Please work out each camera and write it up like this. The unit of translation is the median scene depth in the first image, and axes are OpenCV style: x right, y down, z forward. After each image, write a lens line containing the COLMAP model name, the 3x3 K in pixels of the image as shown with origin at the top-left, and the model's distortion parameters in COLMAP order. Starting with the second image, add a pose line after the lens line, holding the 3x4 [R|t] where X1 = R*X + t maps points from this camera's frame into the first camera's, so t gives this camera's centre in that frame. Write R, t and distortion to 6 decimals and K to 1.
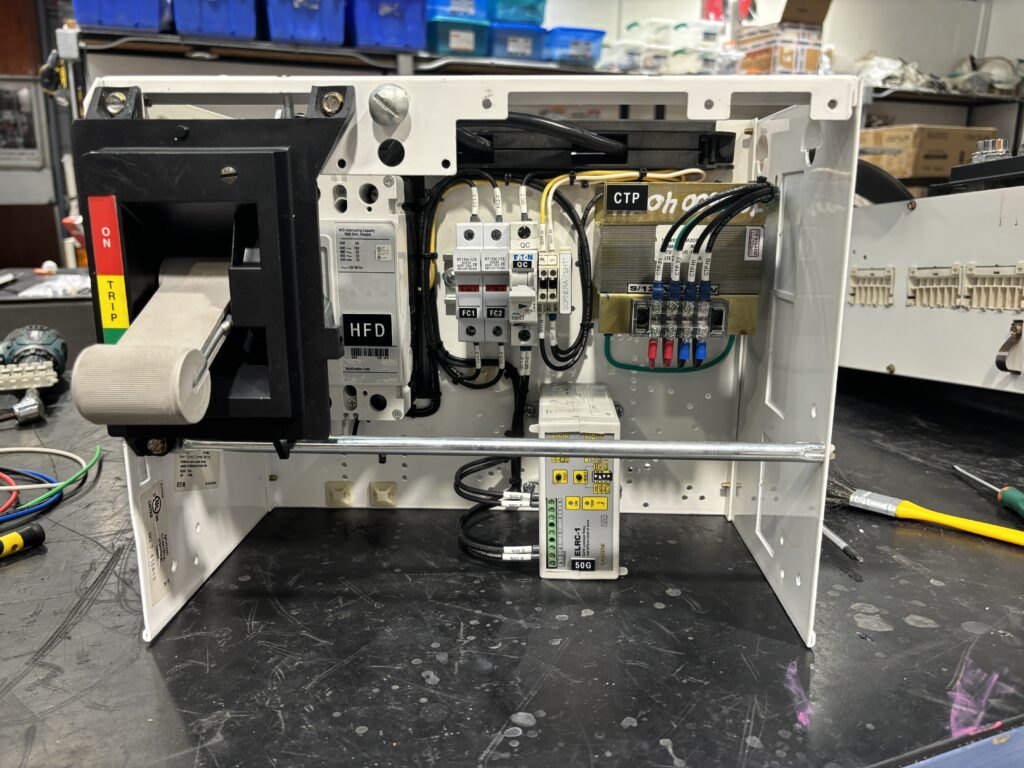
lens RADIAL K [[793.0, 0, 508.6], [0, 793.0, 389.1], [0, 0, 1]] dist [0.021275, -0.036025]
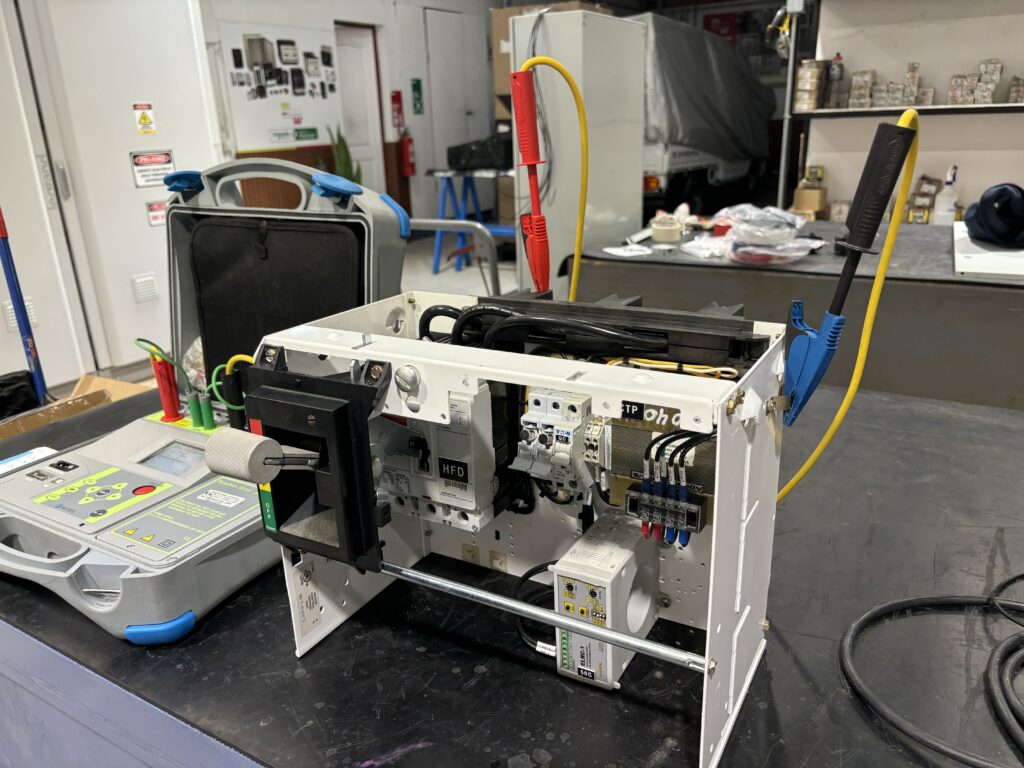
lens RADIAL K [[793.0, 0, 508.6], [0, 793.0, 386.0], [0, 0, 1]] dist [0.021275, -0.036025]
pose [[0.891323, 0.114534, -0.438663, 0.510868], [-0.067394, 0.990286, 0.121622, -0.404921], [0.448332, -0.078841, 0.890383, -0.184622]]
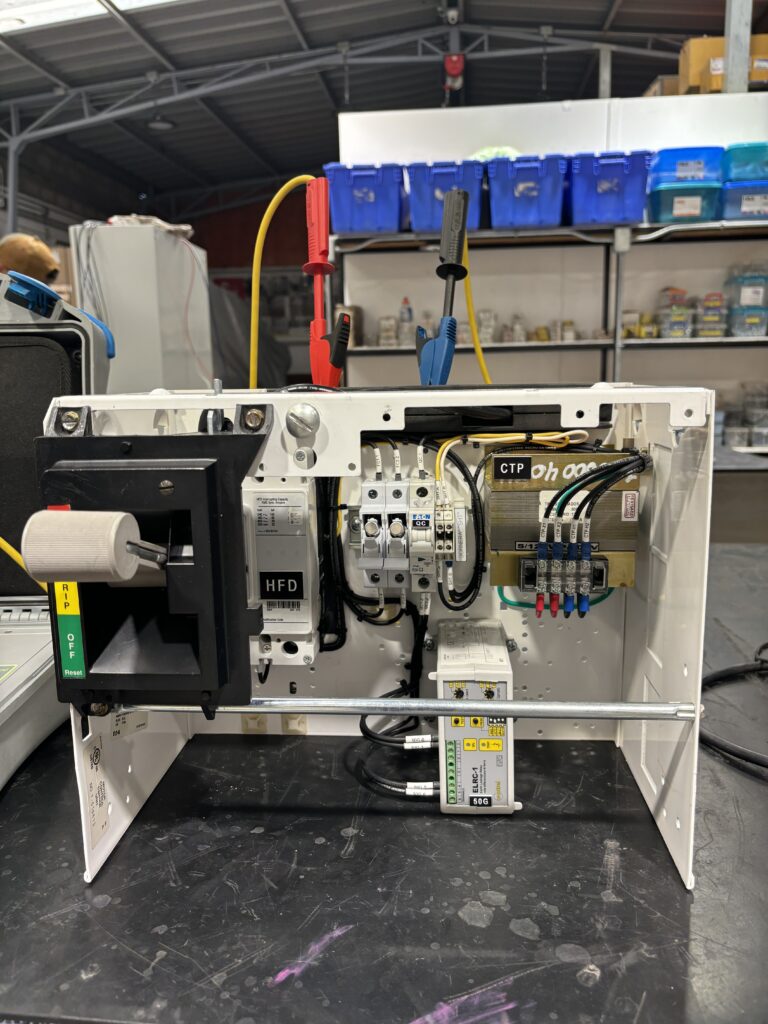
lens RADIAL K [[793.0, 0, 387.5], [0, 793.0, 506.0], [0, 0, 1]] dist [0.021275, -0.036025]
pose [[0.999477, -0.014989, -0.028641, 0.003749], [0.013373, 0.998353, -0.055788, -0.124472], [0.029430, 0.055376, 0.998032, -0.111775]]
